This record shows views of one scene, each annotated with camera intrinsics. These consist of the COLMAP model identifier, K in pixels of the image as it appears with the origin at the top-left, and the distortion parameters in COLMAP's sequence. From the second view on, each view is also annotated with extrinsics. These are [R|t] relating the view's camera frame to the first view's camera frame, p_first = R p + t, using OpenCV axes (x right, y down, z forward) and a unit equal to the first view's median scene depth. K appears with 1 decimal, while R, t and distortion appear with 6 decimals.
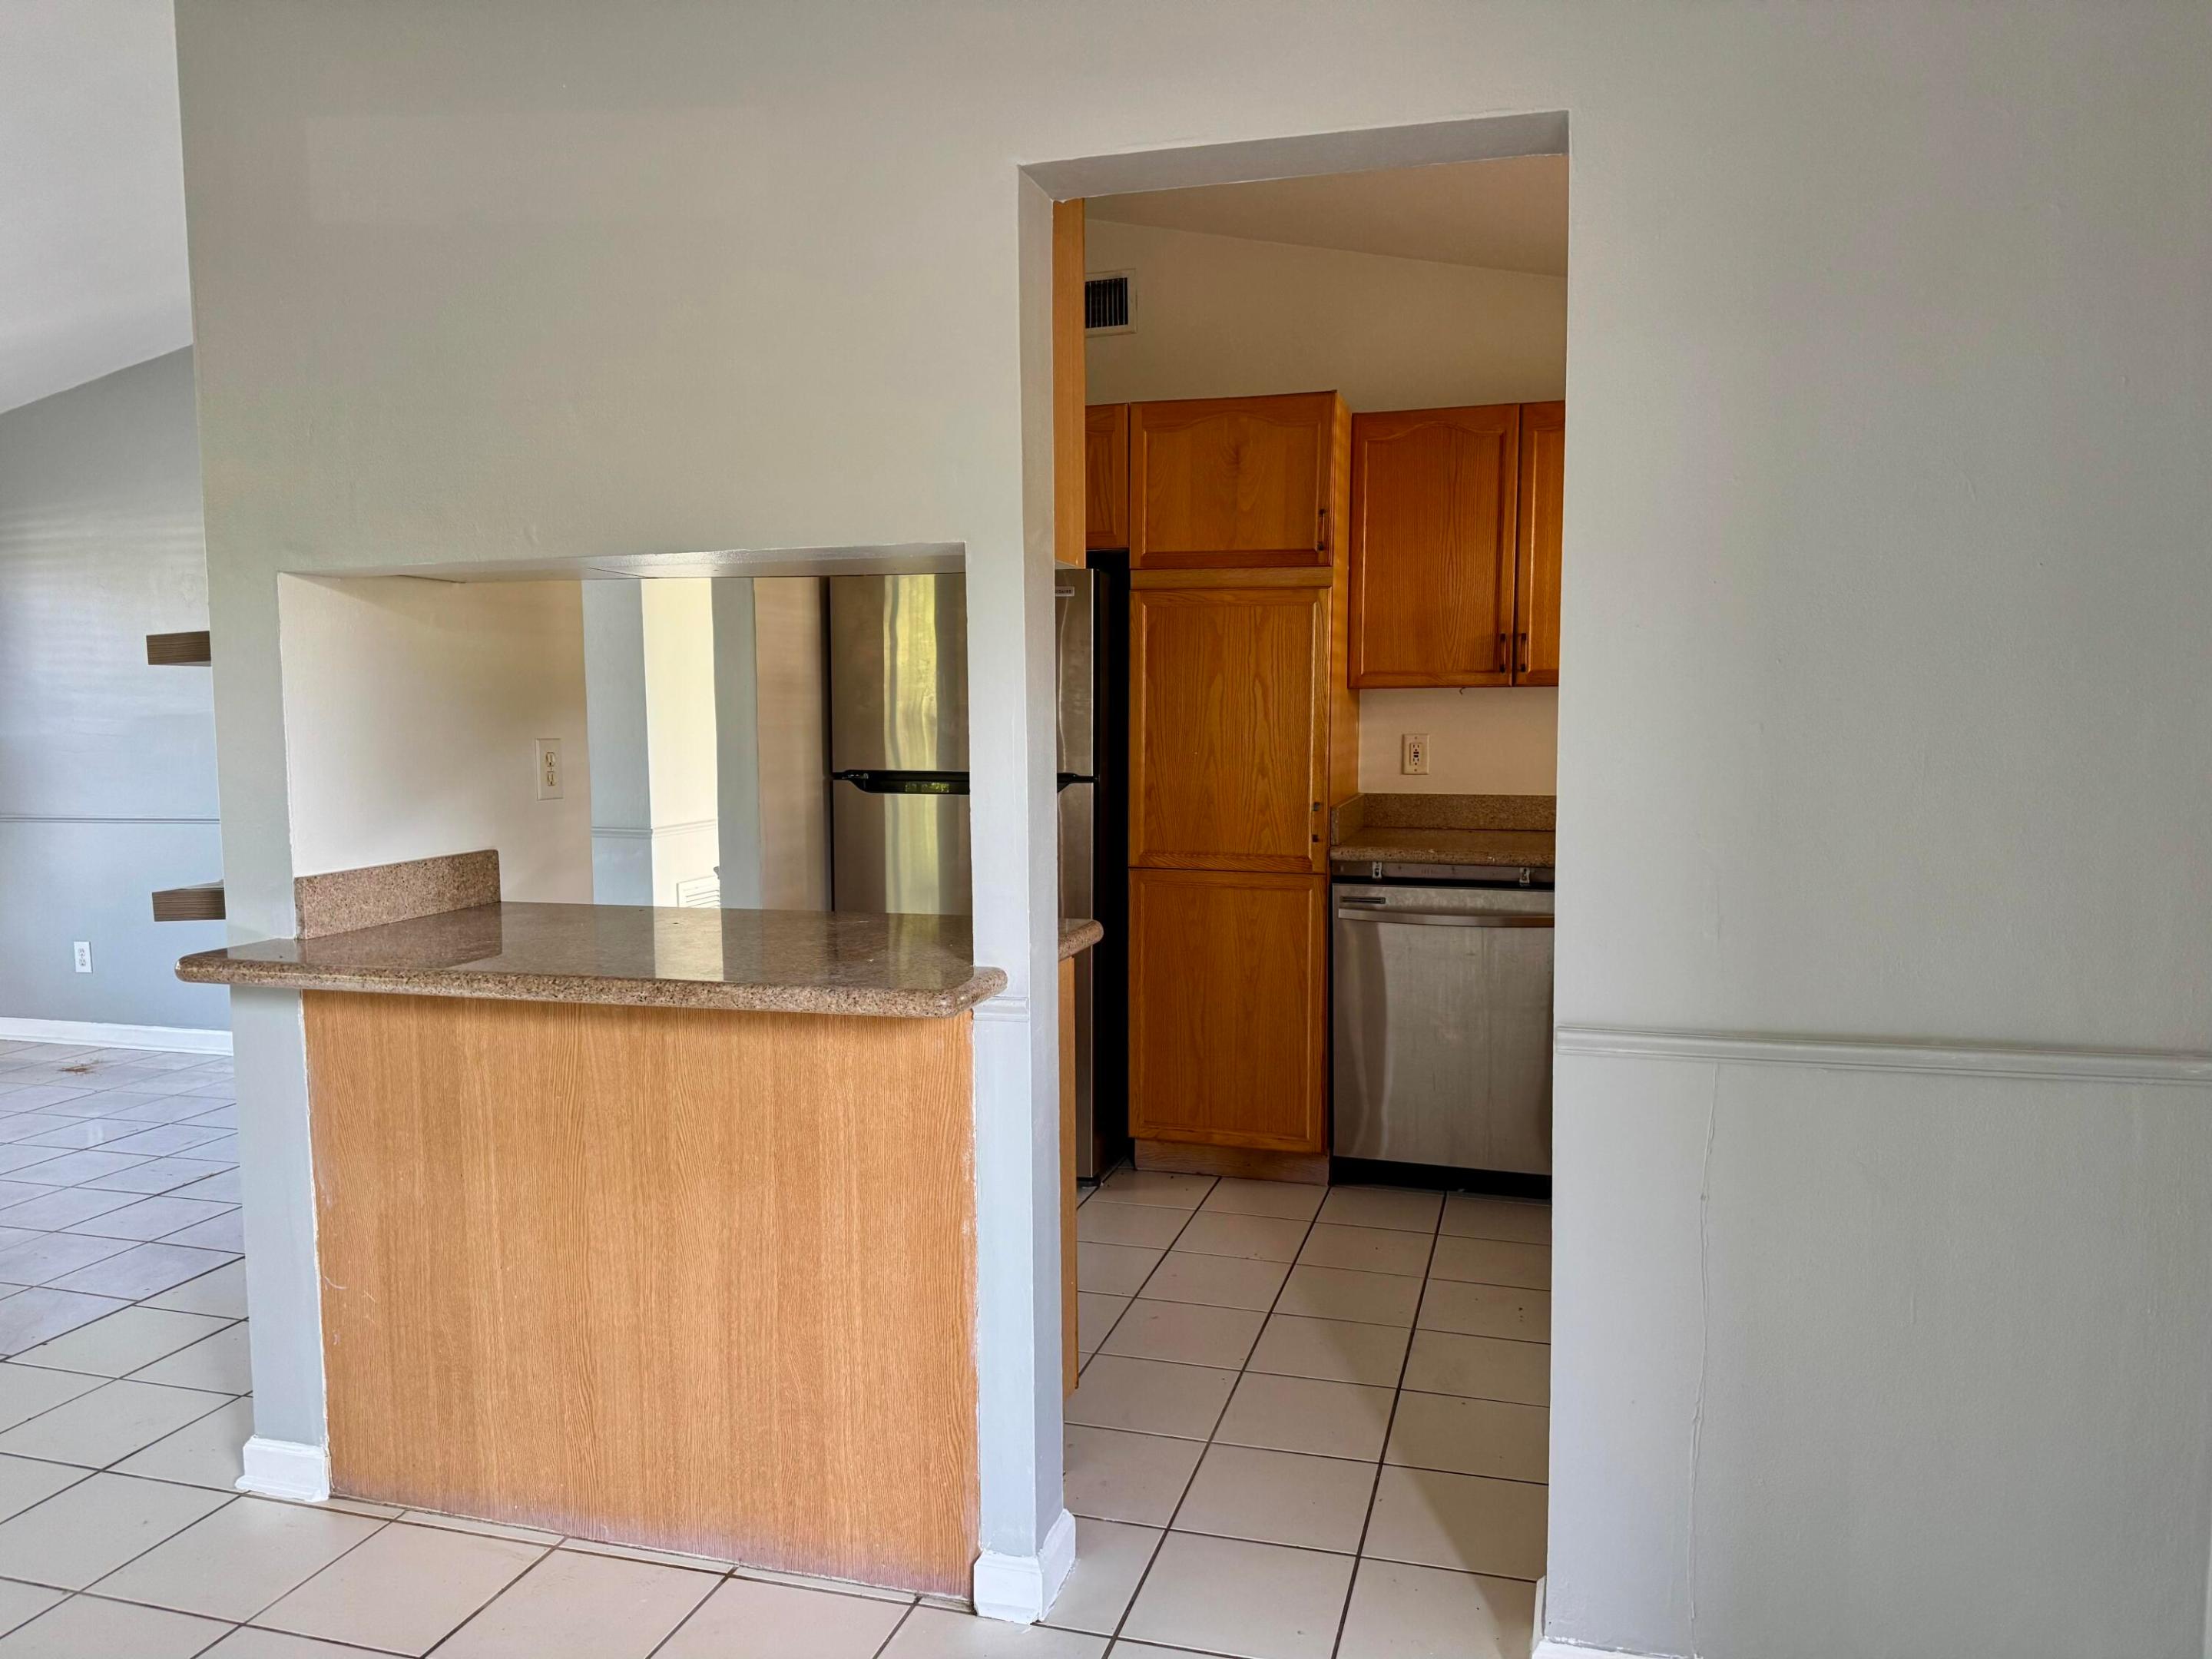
lens RADIAL K [[1544.7, 0, 1106.0], [0, 1544.7, 829.5], [0, 0, 1]] dist [0.129313, -0.173613]
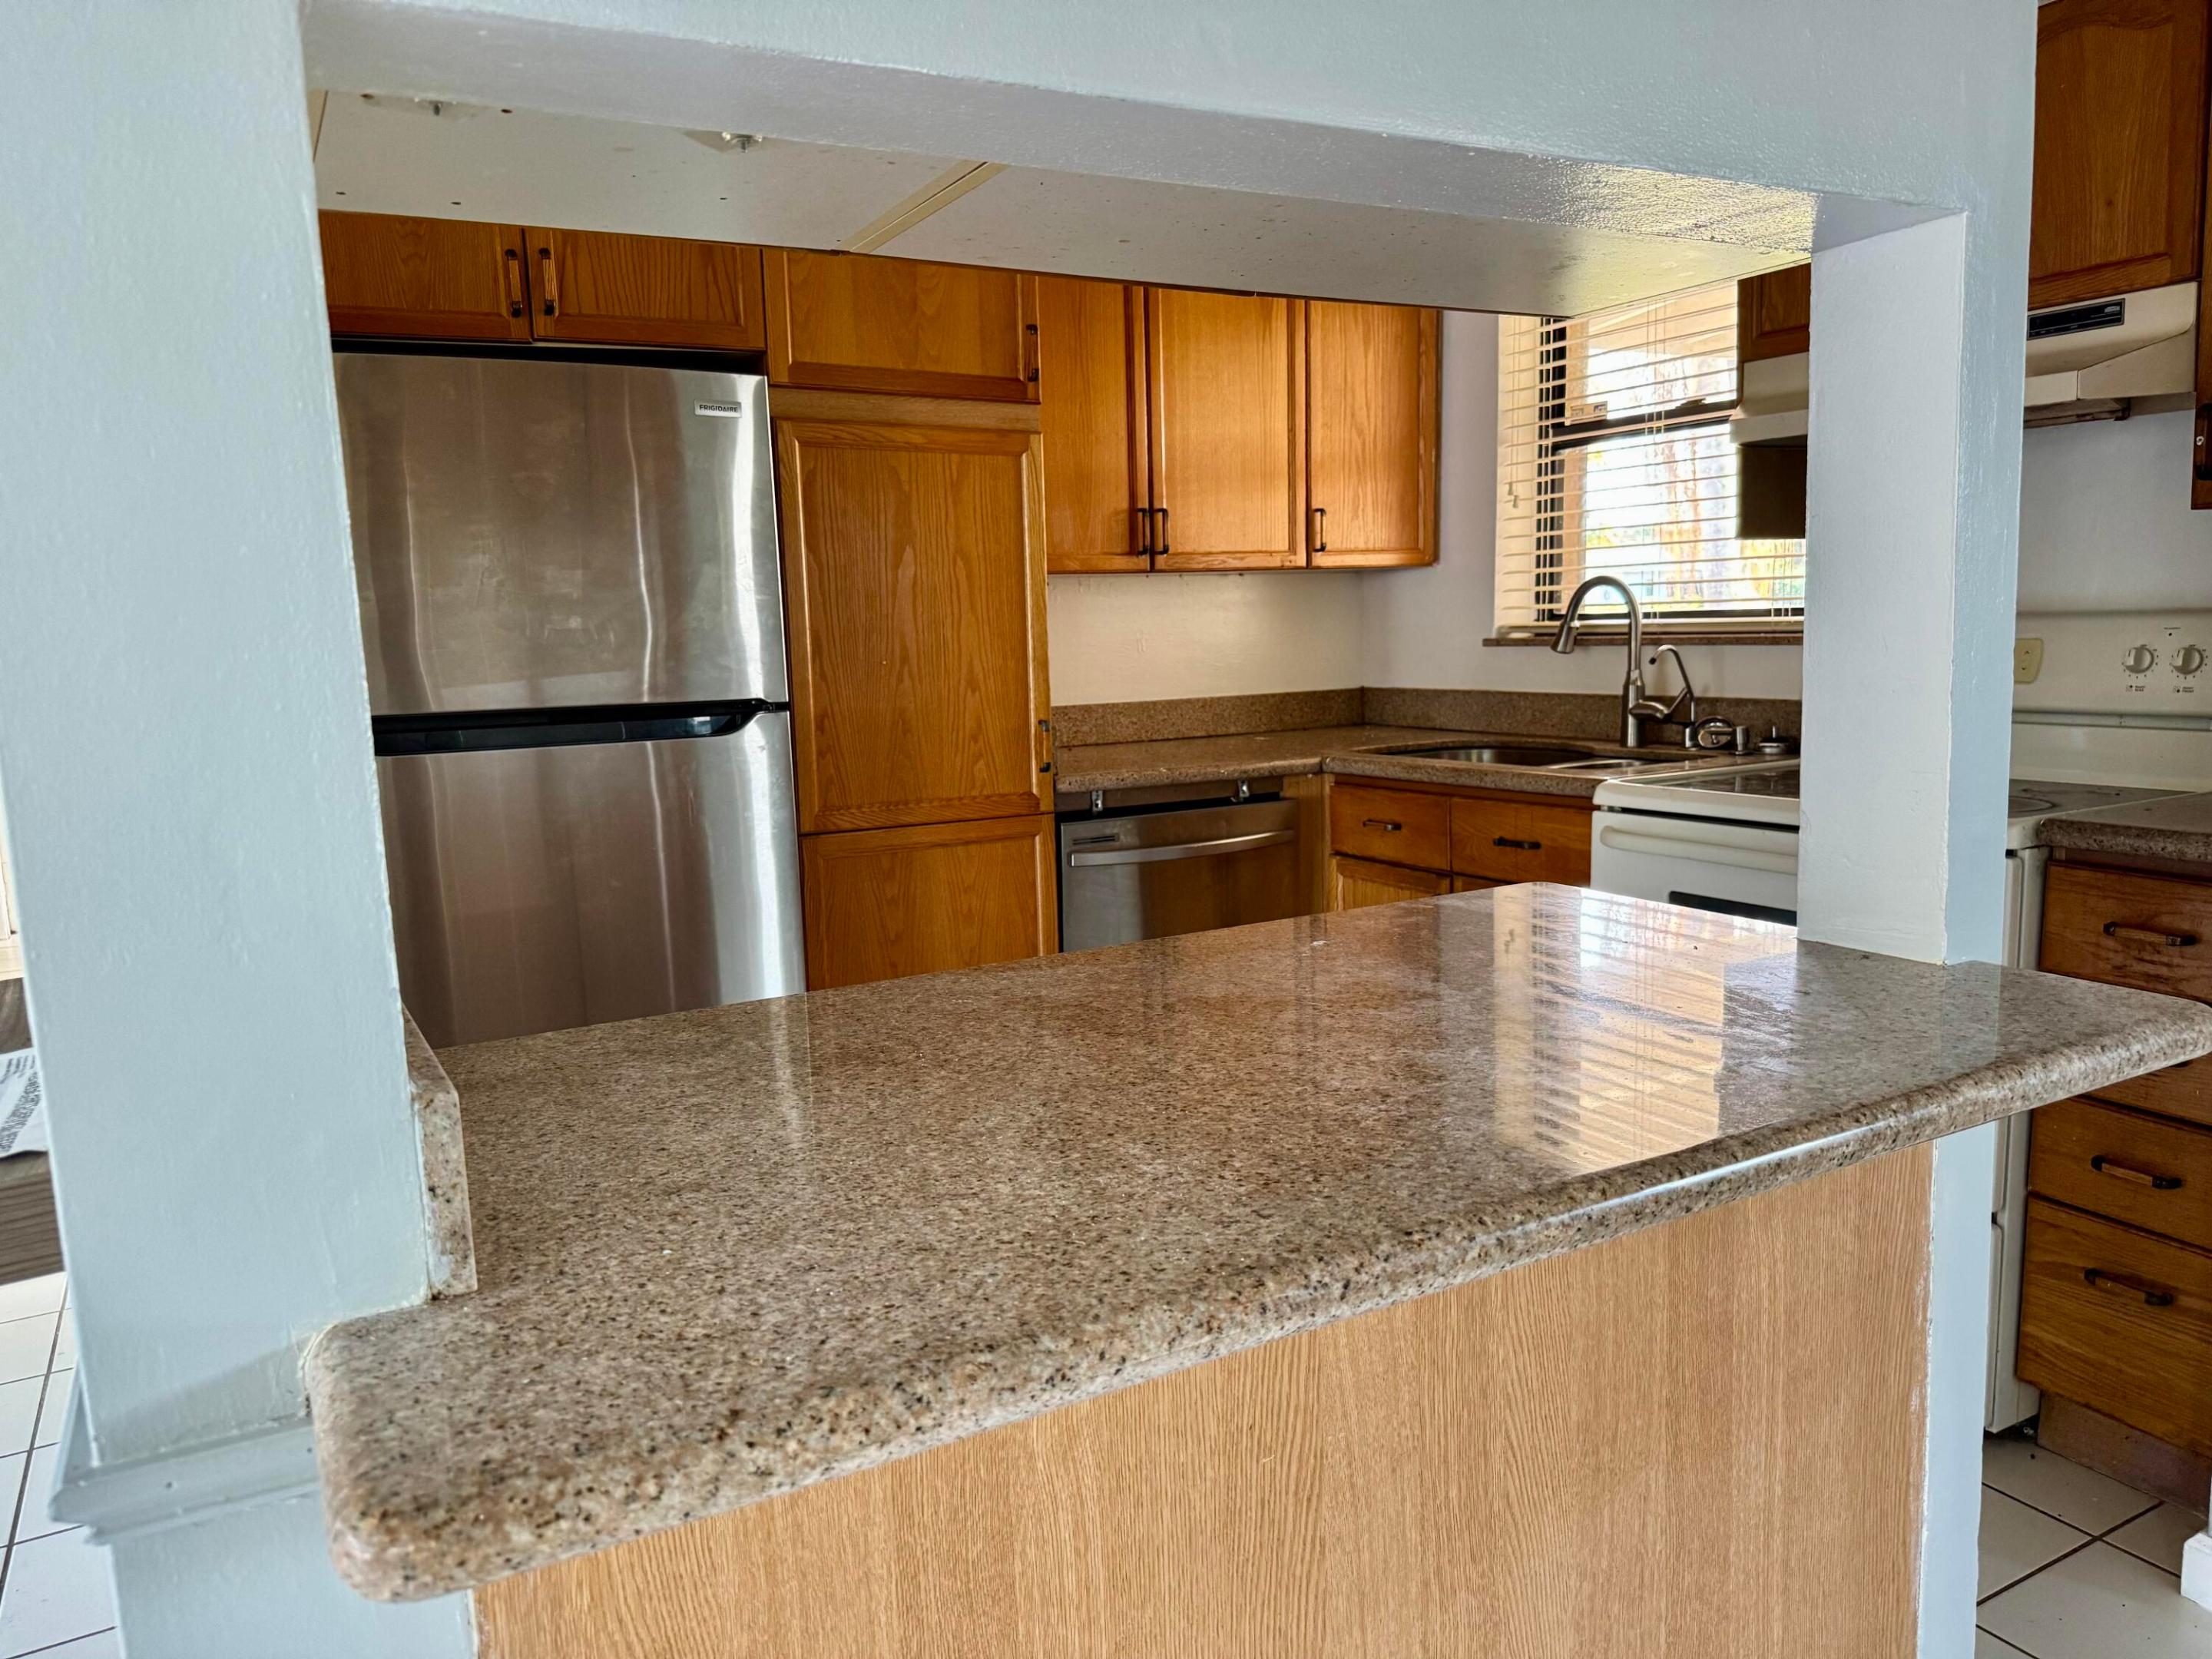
lens RADIAL K [[1540.0, 0, 1105.1], [0, 1540.0, 870.0], [0, 0, 1]] dist [0.035243, 0.000088]
pose [[0.693894, -0.129693, 0.708301, -0.389745], [0.082949, 0.991495, 0.100285, -0.017852], [-0.715283, -0.010835, 0.698750, 0.446432]]
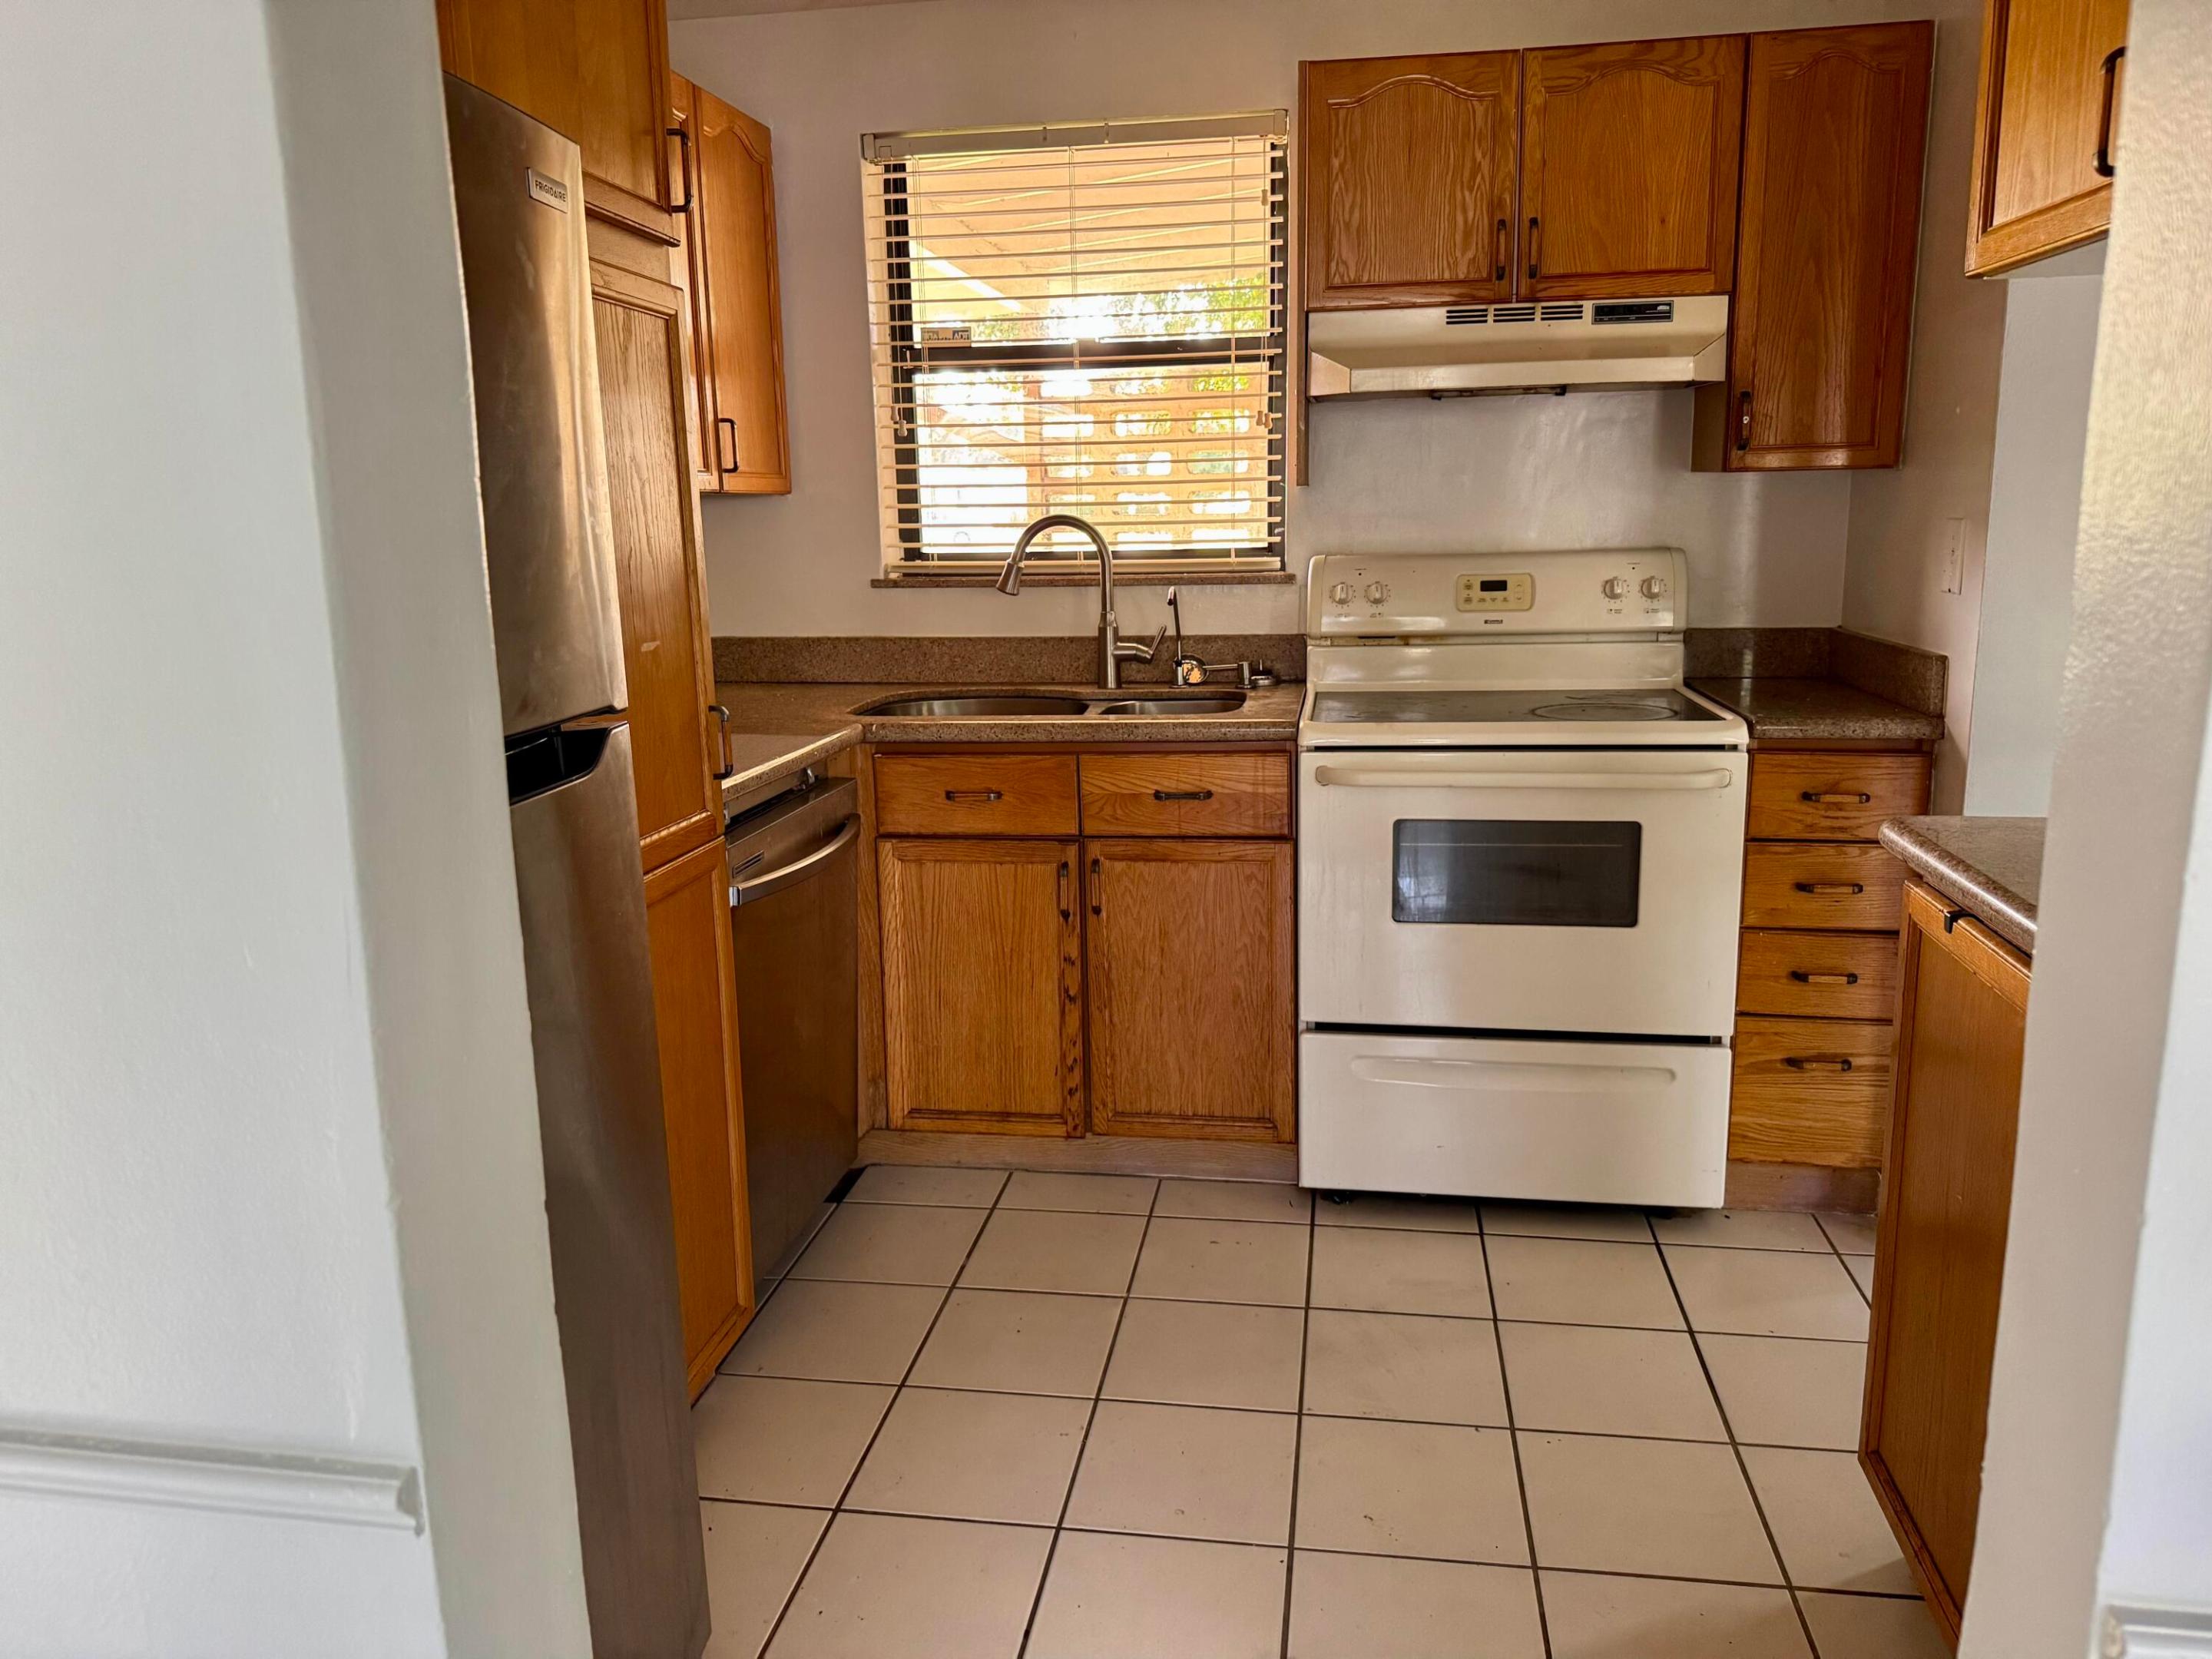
lens RADIAL K [[1558.7, 0, 1106.0], [0, 1558.7, 829.5], [0, 0, 1]] dist [0.183347, -0.187655]
pose [[-0.132776, -0.191165, 0.972536, -0.428670], [0.099674, 0.973674, 0.204997, -0.076983], [-0.986121, 0.124156, -0.110226, 0.947104]]
